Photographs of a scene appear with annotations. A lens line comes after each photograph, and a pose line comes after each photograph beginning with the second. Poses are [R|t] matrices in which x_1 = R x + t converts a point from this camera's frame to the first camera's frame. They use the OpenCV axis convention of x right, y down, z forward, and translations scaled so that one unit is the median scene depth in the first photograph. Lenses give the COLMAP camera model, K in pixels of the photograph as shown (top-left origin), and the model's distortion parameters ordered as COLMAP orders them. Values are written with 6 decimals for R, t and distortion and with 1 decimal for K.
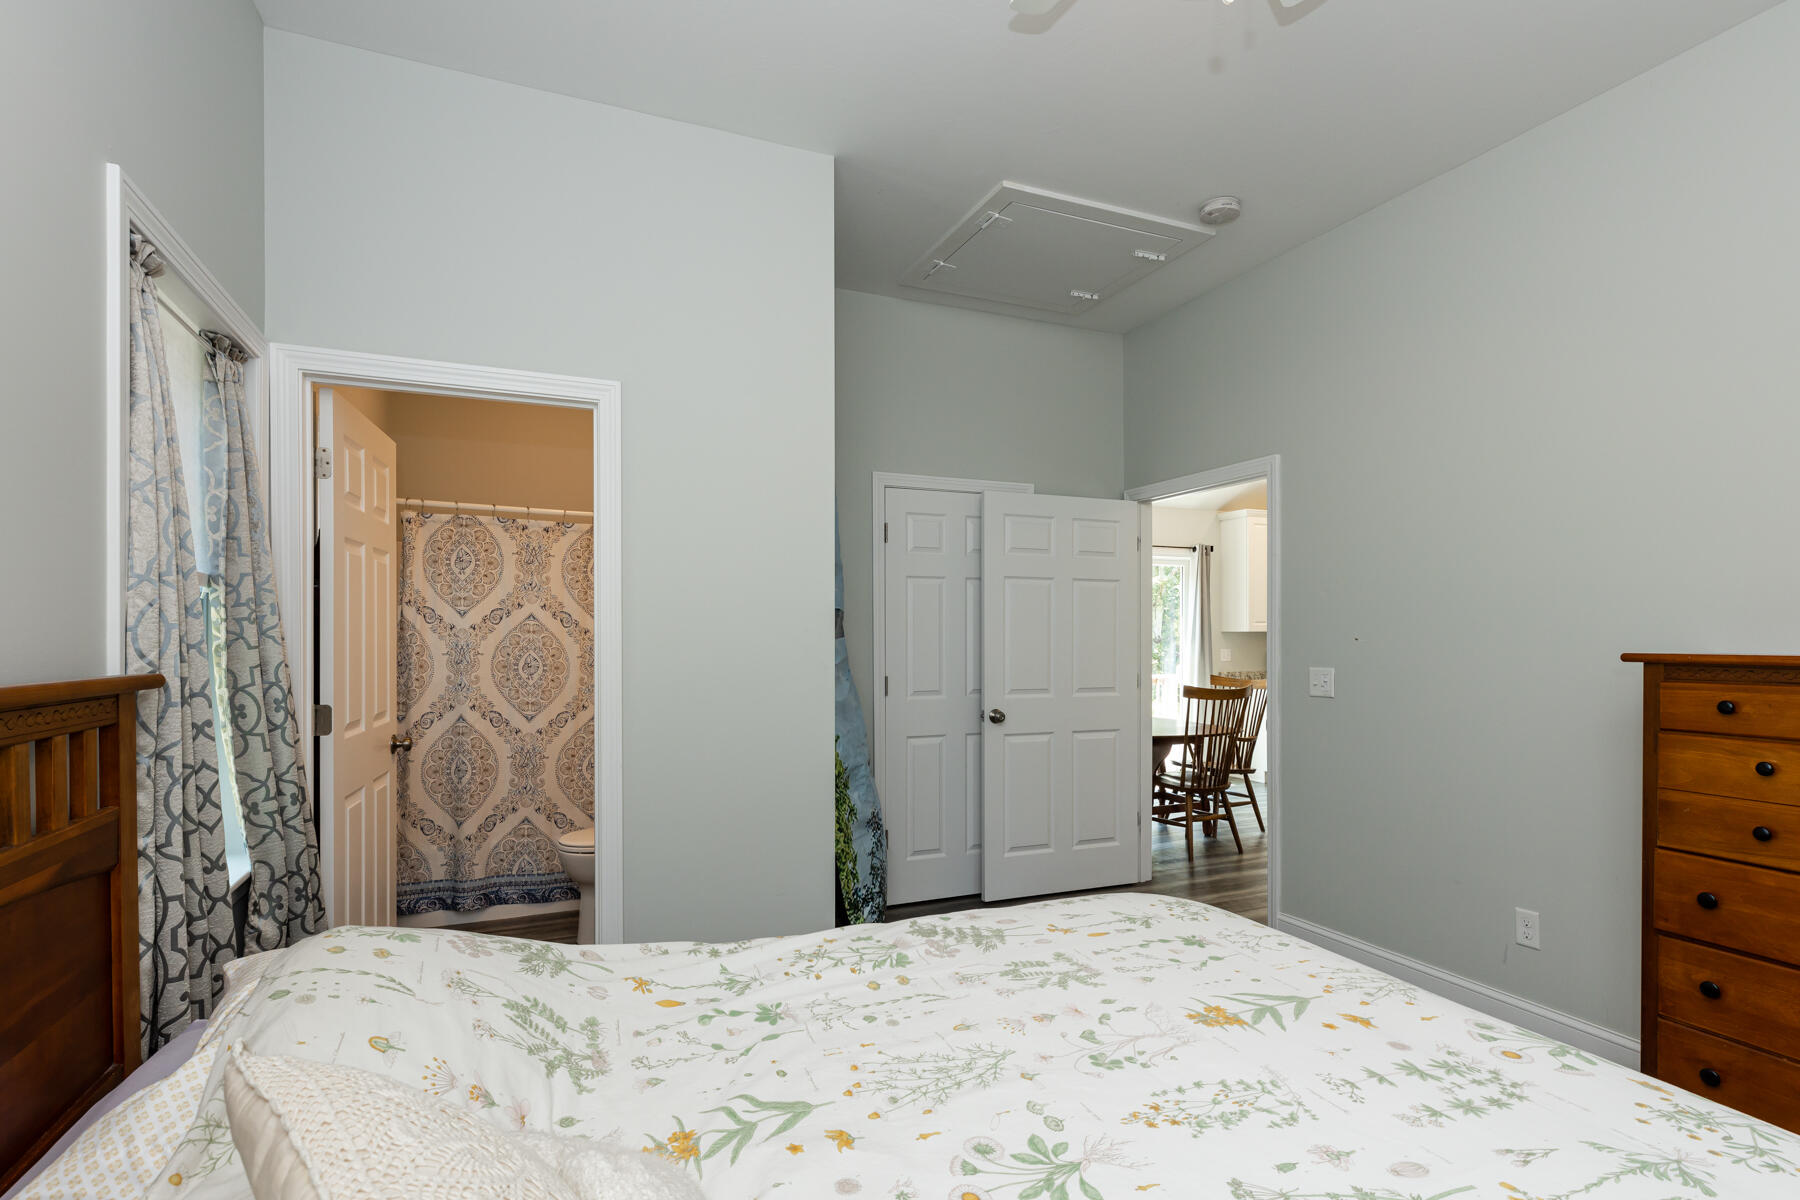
lens RADIAL K [[901.4, 0, 838.9], [0, 901.4, 620.1], [0, 0, 1]] dist [-0.000565, -0.000326]
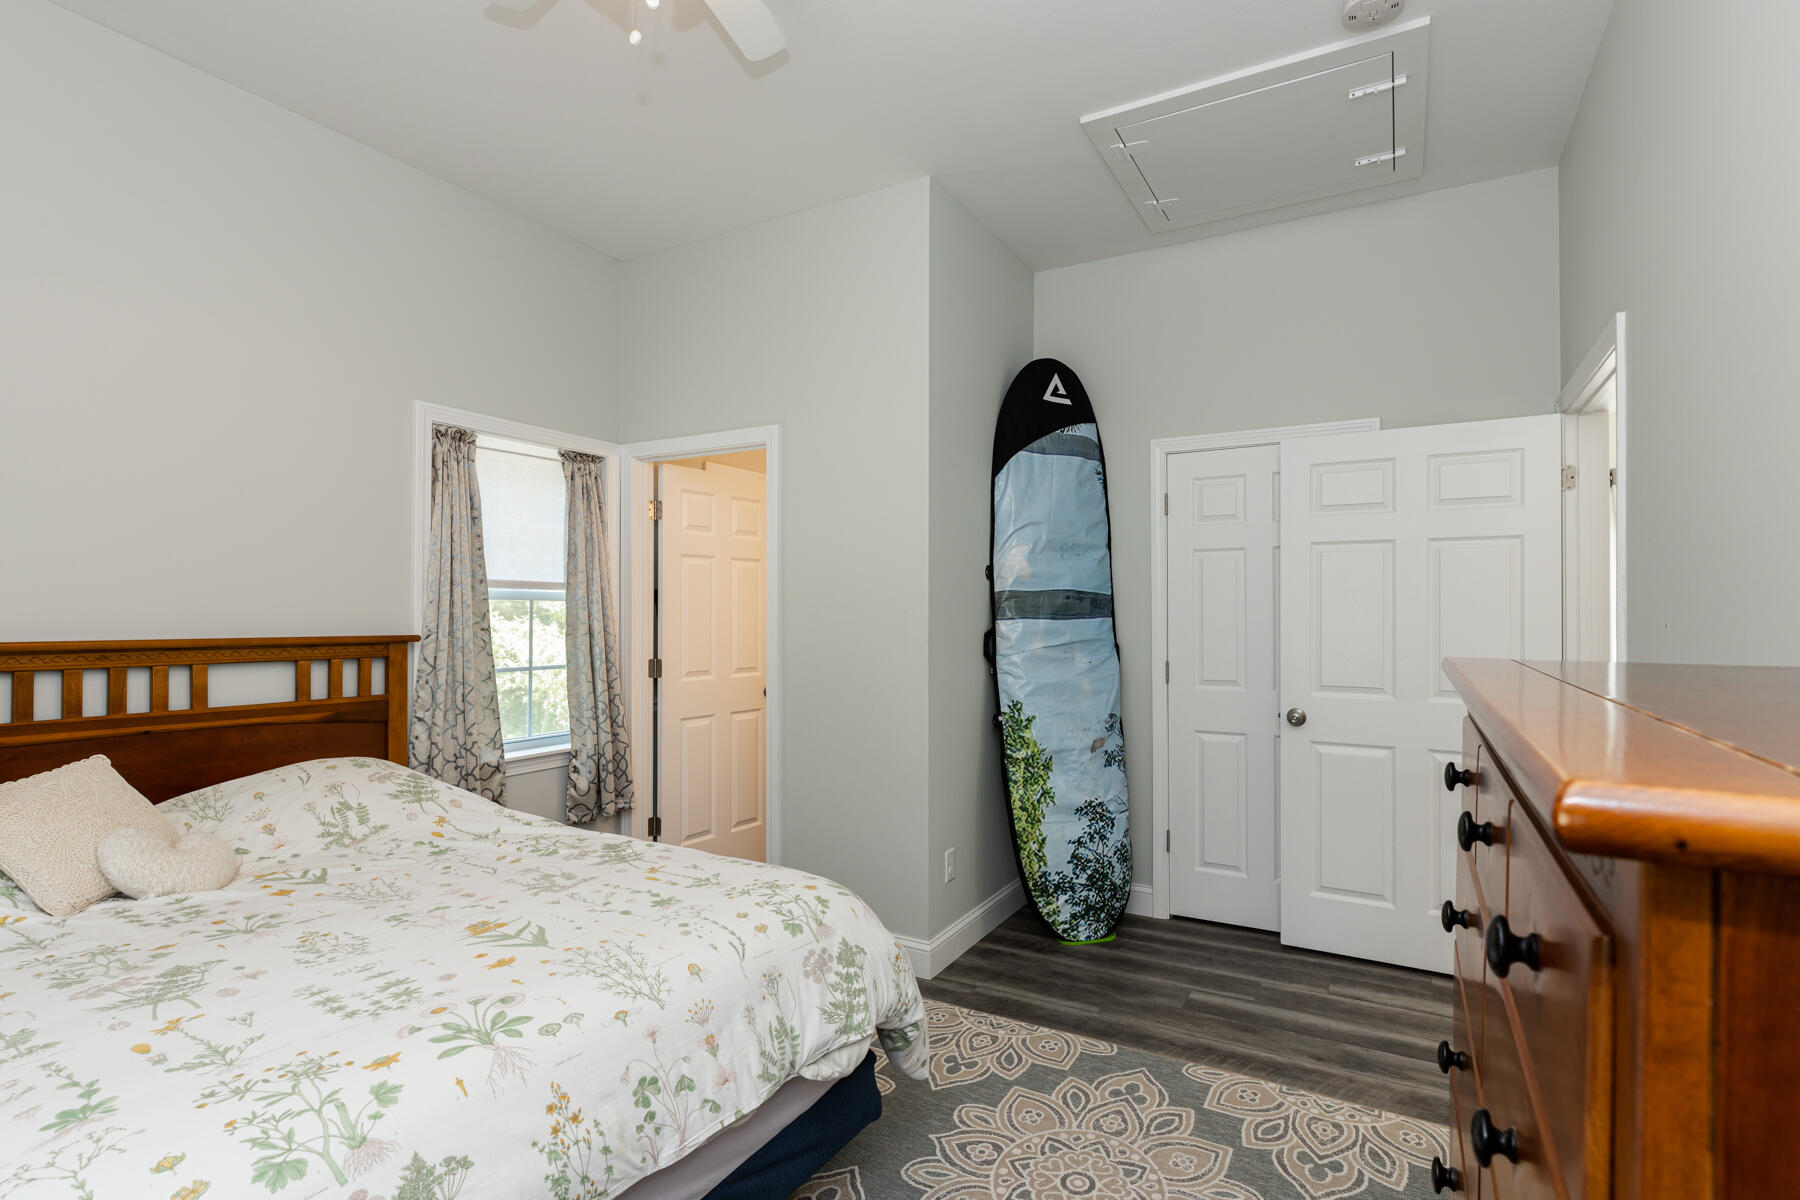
lens RADIAL K [[903.1, 0, 949.2], [0, 903.1, 586.6], [0, 0, 1]] dist [0.002430, -0.000342]
pose [[0.605720, -0.022719, -0.795354, 1.591177], [0.013239, 0.999742, -0.018474, 0.002149], [0.795568, 0.000660, 0.605864, 0.663178]]
